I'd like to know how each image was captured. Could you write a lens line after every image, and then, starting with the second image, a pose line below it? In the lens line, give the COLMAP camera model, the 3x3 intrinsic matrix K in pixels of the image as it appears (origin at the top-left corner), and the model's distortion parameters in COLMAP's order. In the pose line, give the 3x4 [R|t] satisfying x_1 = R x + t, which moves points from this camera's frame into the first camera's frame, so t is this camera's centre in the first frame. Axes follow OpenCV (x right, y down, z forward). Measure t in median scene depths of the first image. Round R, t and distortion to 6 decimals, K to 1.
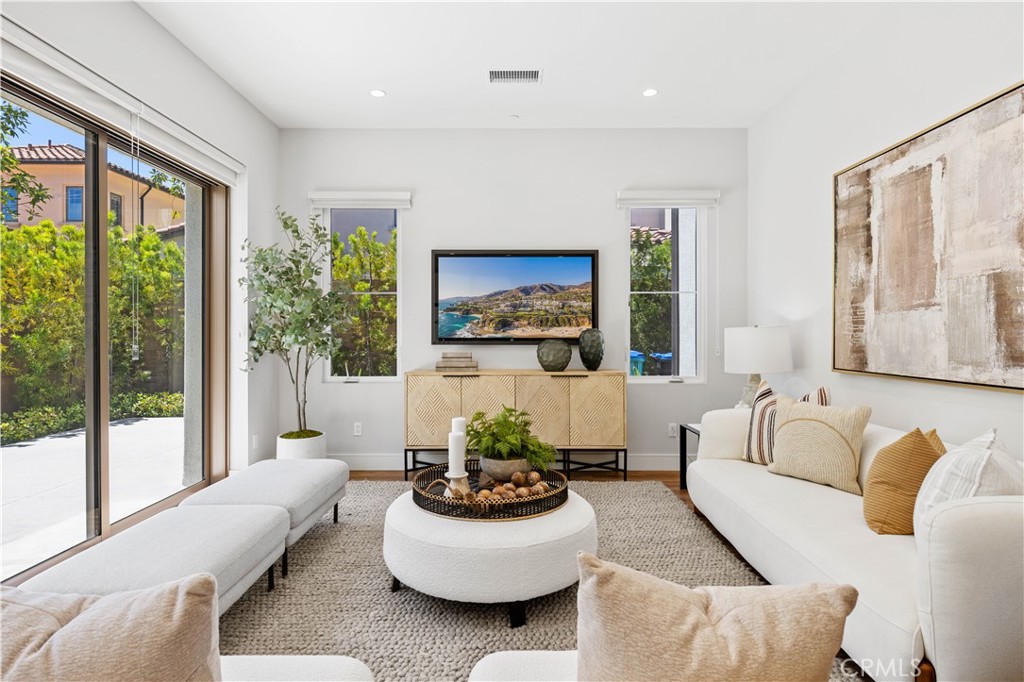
lens RADIAL K [[589.0, 0, 513.5], [0, 589.0, 337.9], [0, 0, 1]] dist [0.000106, -0.000125]
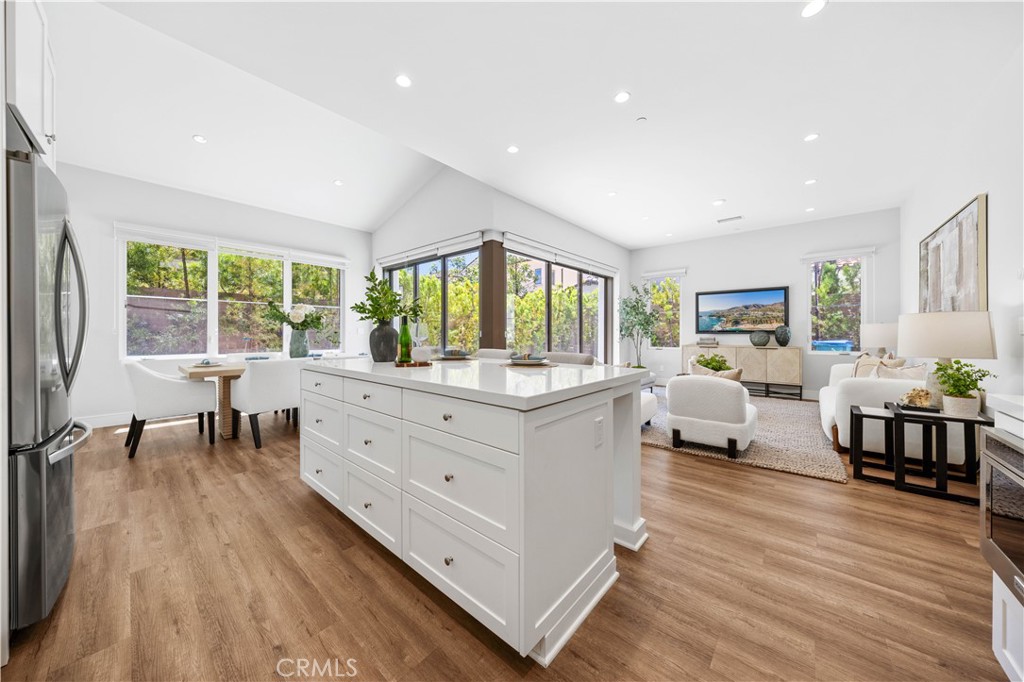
lens RADIAL K [[342.7, 0, 512.6], [0, 342.7, 335.1], [0, 0, 1]] dist [-0.006564, -0.001001]
pose [[0.770960, 0.001519, -0.636882, 0.163846], [-0.001917, 0.999998, 0.000064, 0.018331], [0.636881, 0.001172, 0.770961, -0.493349]]
